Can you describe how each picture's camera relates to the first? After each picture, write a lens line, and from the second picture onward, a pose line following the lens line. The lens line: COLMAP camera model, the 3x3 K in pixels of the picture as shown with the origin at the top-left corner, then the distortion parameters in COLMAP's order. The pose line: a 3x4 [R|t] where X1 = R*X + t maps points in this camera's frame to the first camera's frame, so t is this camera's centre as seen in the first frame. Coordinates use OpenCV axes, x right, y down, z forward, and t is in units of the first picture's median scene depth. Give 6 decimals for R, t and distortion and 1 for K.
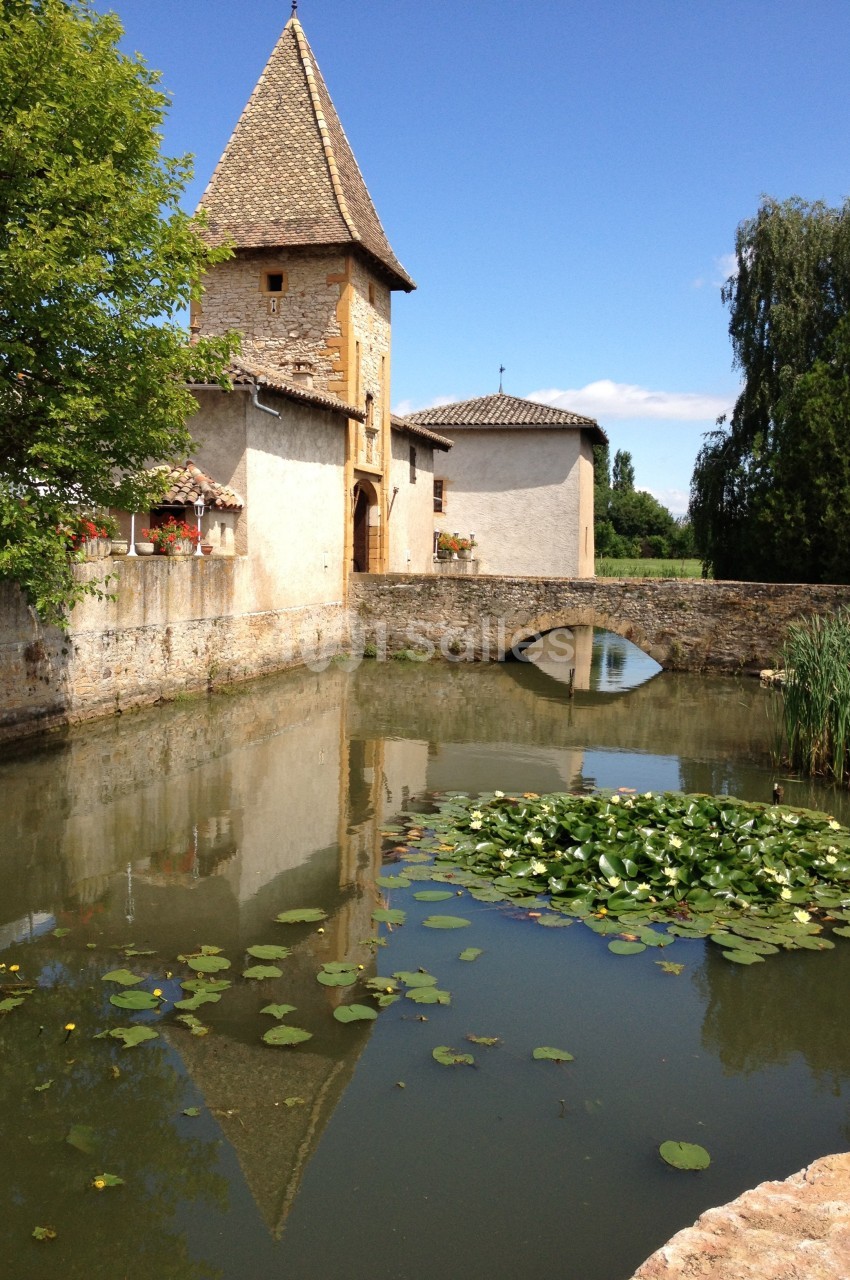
lens RADIAL K [[1454.3, 0, 423.3], [0, 1454.3, 676.9], [0, 0, 1]] dist [0.214601, -0.603132]
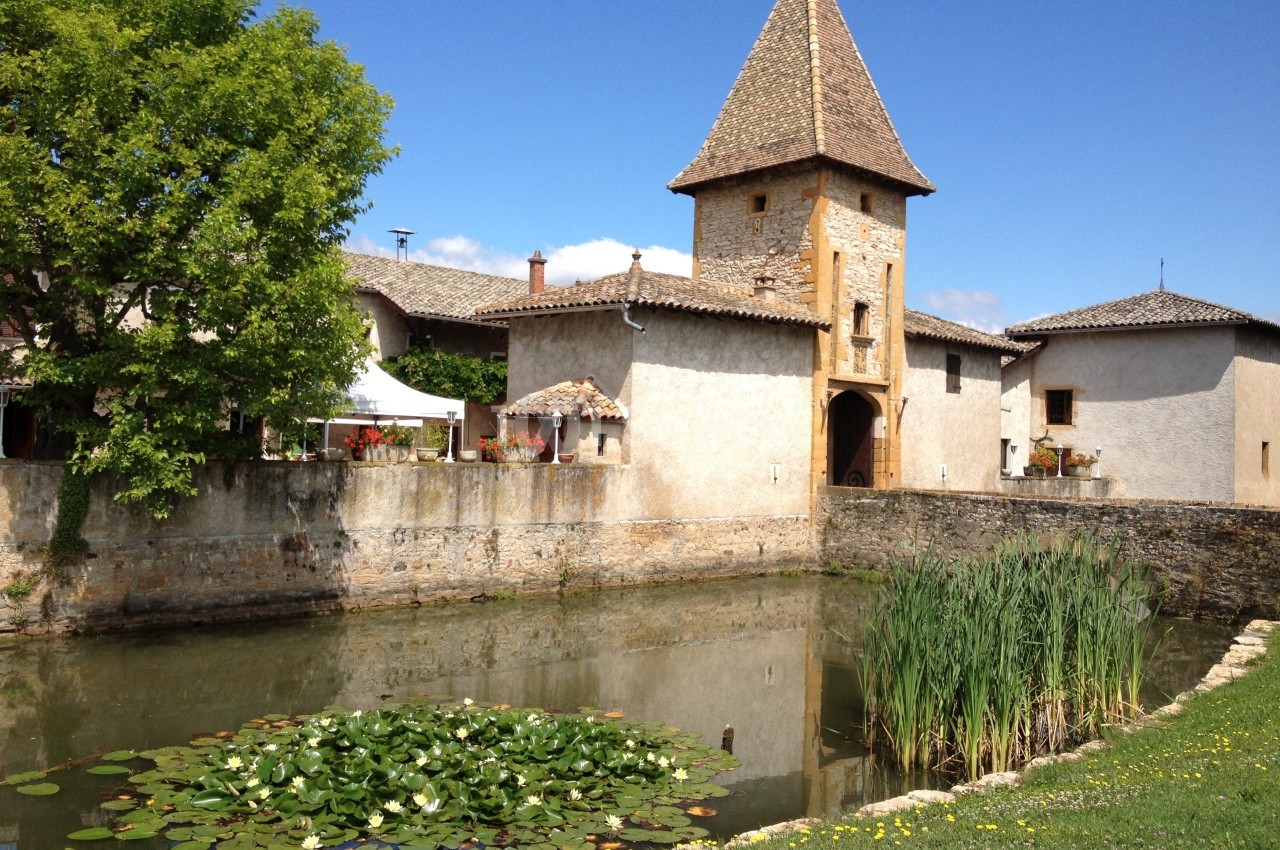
lens RADIAL K [[1454.3, 0, 638.5], [0, 1454.3, 410.6], [0, 0, 1]] dist [0.214601, -0.603132]
pose [[0.788026, -0.016467, -0.615422, 0.457110], [-0.064723, 0.991887, -0.109416, -0.007581], [0.612231, 0.126055, 0.780566, 0.171051]]
